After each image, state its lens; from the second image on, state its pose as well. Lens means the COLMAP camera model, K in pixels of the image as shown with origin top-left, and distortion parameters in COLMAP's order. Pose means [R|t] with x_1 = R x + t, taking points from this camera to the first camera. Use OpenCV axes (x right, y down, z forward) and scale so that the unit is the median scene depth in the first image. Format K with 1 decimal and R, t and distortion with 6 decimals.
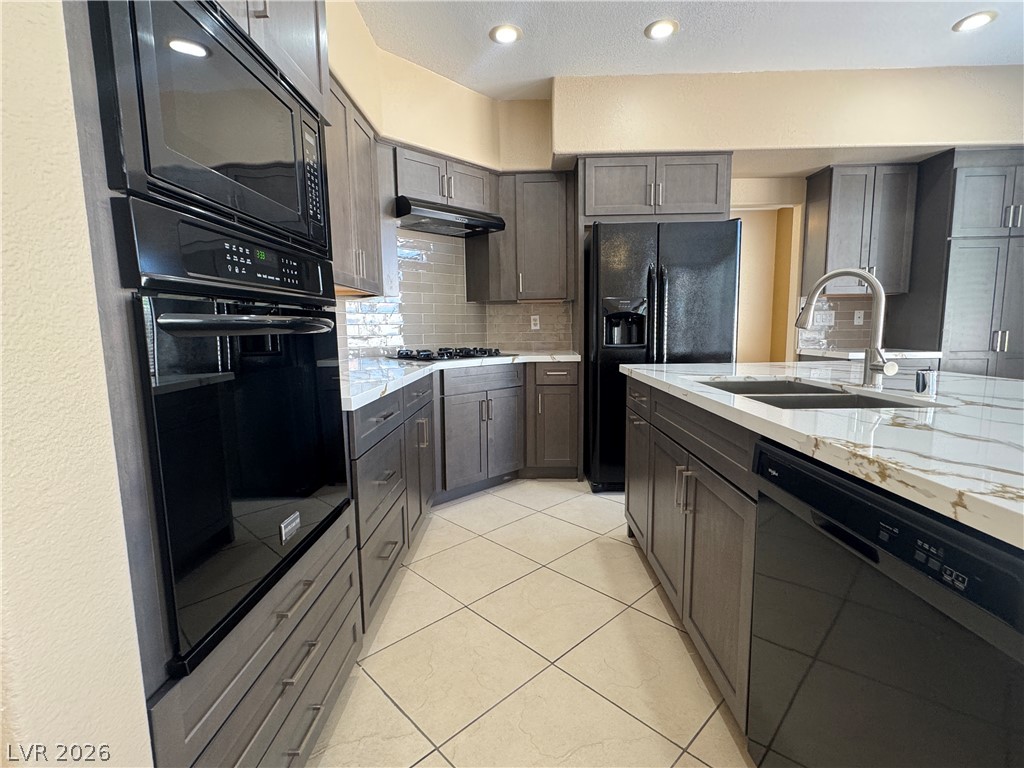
lens RADIAL K [[480.7, 0, 512.0], [0, 480.7, 384.0], [0, 0, 1]] dist [-0.002683, 0.000487]
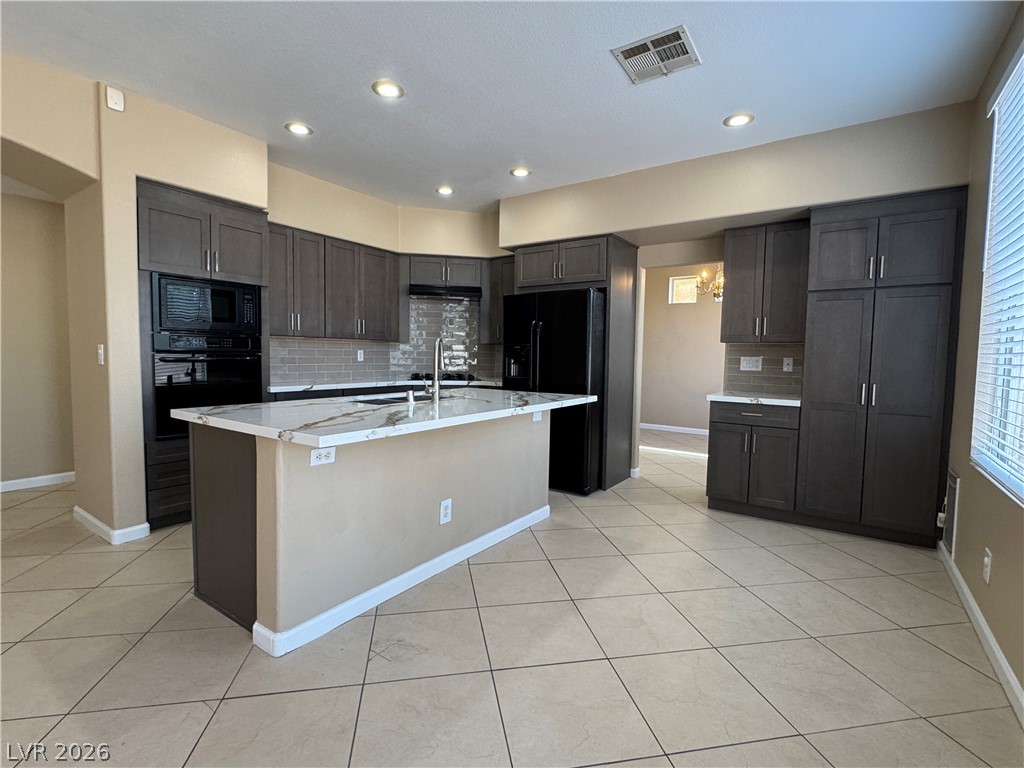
lens RADIAL K [[482.0, 0, 514.0], [0, 482.0, 384.3], [0, 0, 1]] dist [-0.001963, -0.000166]
pose [[0.834928, 0.062613, -0.546786, 0.993476], [-0.092514, 0.995337, -0.027289, -0.017565], [0.542528, 0.073369, 0.836828, -0.209866]]
